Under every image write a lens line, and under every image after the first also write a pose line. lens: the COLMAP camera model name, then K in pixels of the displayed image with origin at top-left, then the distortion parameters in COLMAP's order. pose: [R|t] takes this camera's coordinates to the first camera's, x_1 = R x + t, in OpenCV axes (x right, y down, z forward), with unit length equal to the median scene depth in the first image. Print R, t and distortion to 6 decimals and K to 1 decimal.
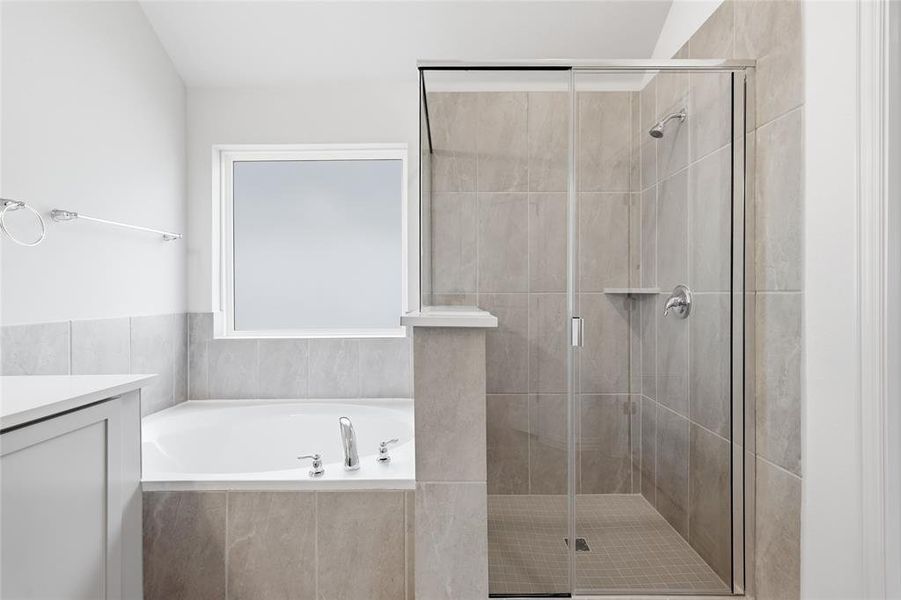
lens RADIAL K [[397.3, 0, 450.9], [0, 397.3, 298.2], [0, 0, 1]] dist [-0.002657, -0.001855]
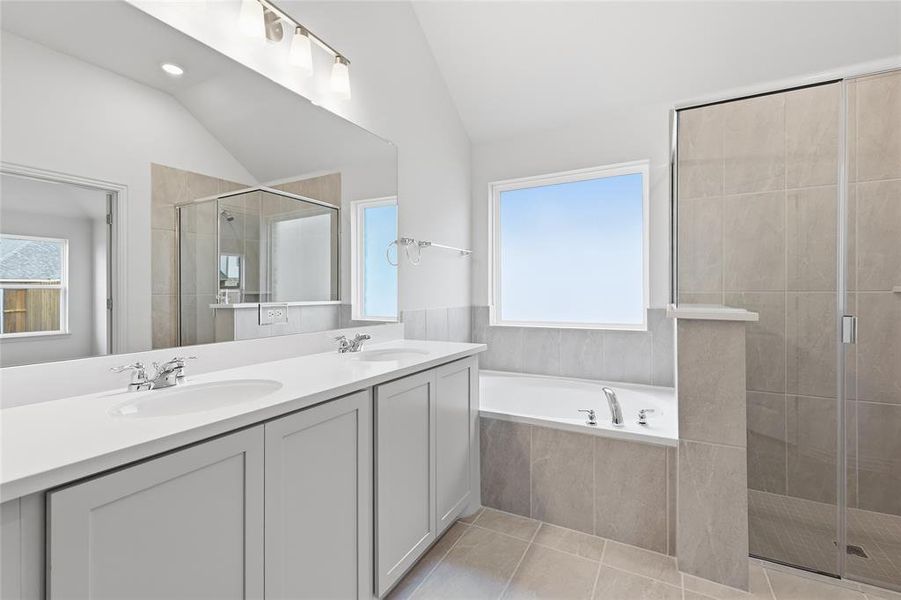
lens RADIAL K [[397.3, 0, 450.0], [0, 397.3, 294.8], [0, 0, 1]] dist [-0.002657, -0.001855]
pose [[0.879193, 0.003667, -0.476452, -0.110740], [-0.005319, 0.999984, -0.002118, 0.000981], [0.476436, 0.004396, 0.879198, -0.417110]]
